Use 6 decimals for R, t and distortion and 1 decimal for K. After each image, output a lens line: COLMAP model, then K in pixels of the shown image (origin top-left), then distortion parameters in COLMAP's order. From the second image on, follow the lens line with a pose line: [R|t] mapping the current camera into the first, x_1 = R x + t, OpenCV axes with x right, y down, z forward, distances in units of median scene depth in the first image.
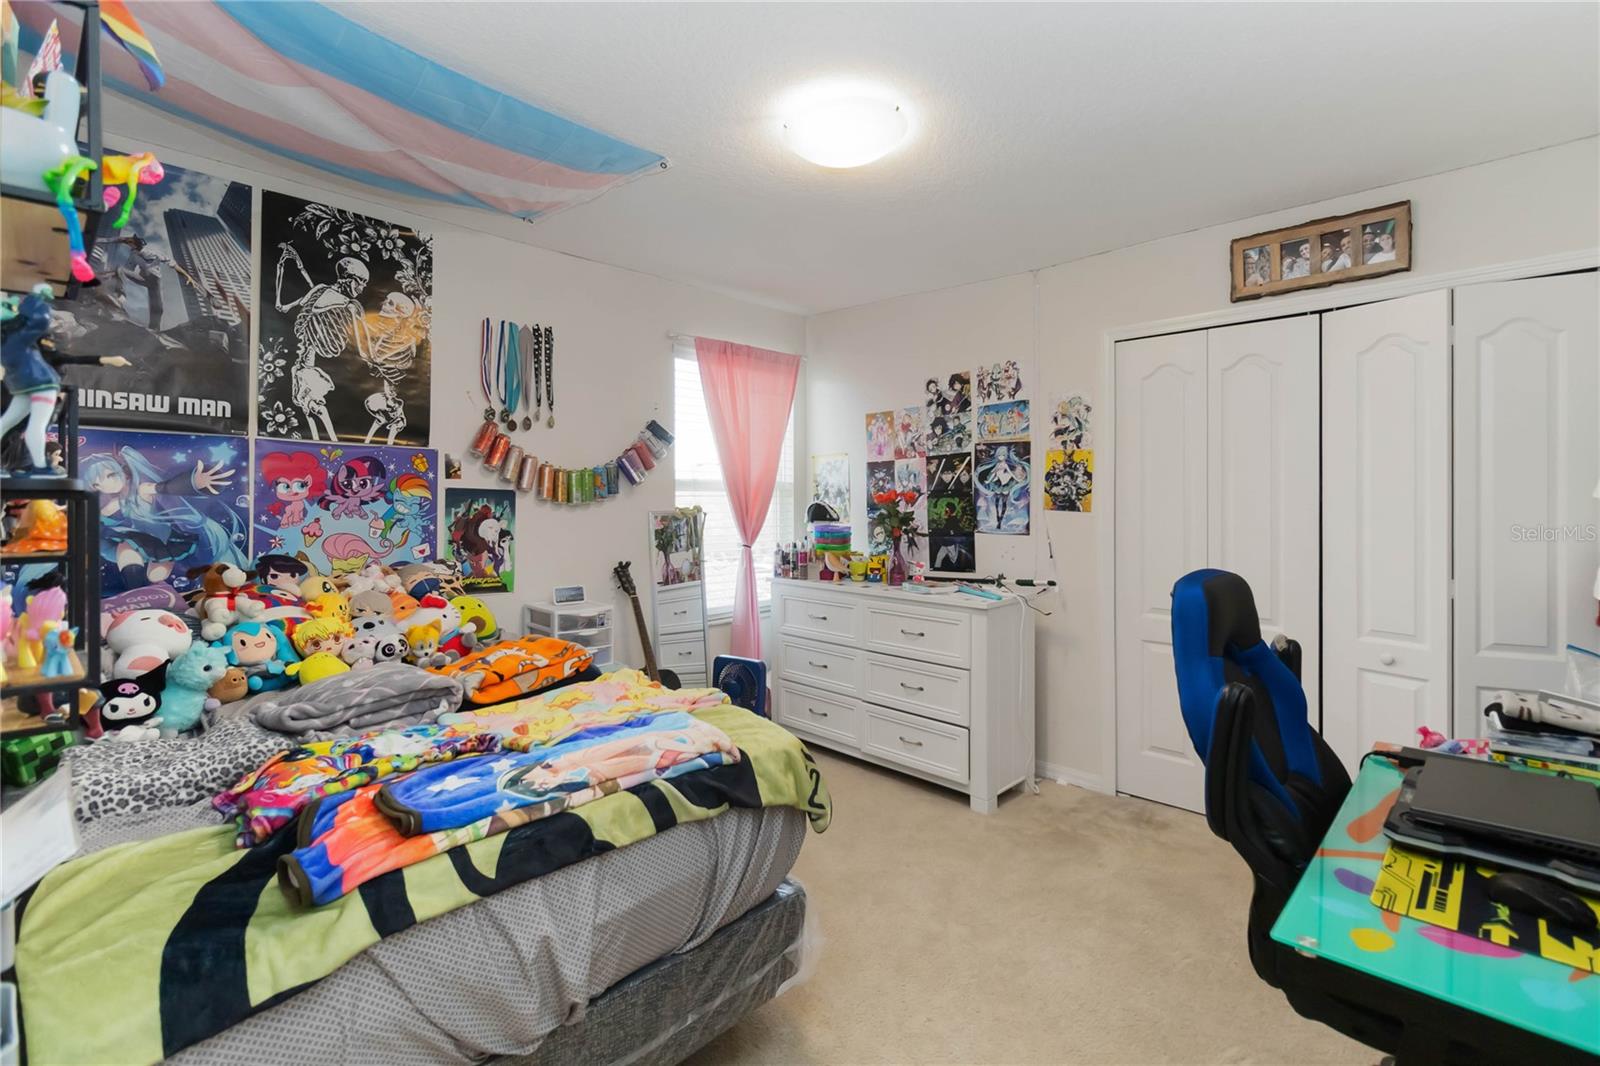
lens RADIAL K [[734.0, 0, 796.8], [0, 734.0, 516.8], [0, 0, 1]] dist [0.003208, -0.000034]
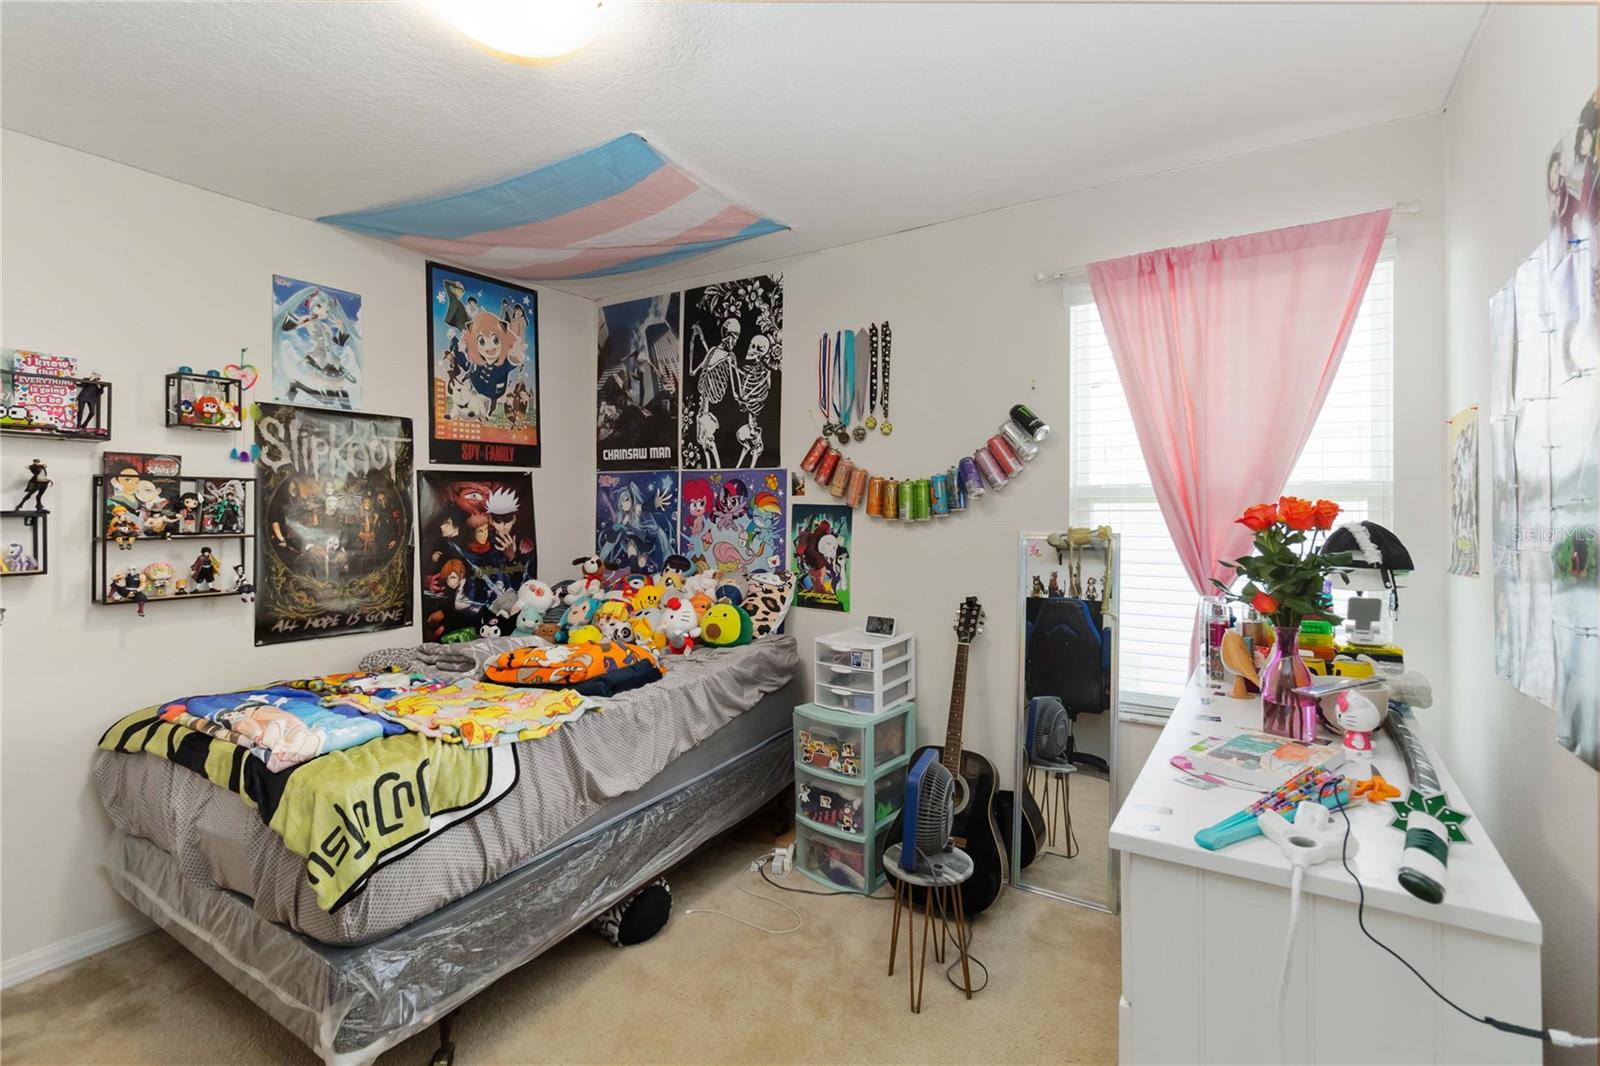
lens RADIAL K [[734.0, 0, 797.4], [0, 734.0, 520.3], [0, 0, 1]] dist [0.003208, -0.000034]
pose [[0.200368, 0.012760, -0.979638, 0.616741], [-0.022968, 0.999702, 0.008324, -0.027225], [0.979451, 0.020832, 0.200602, 0.859661]]
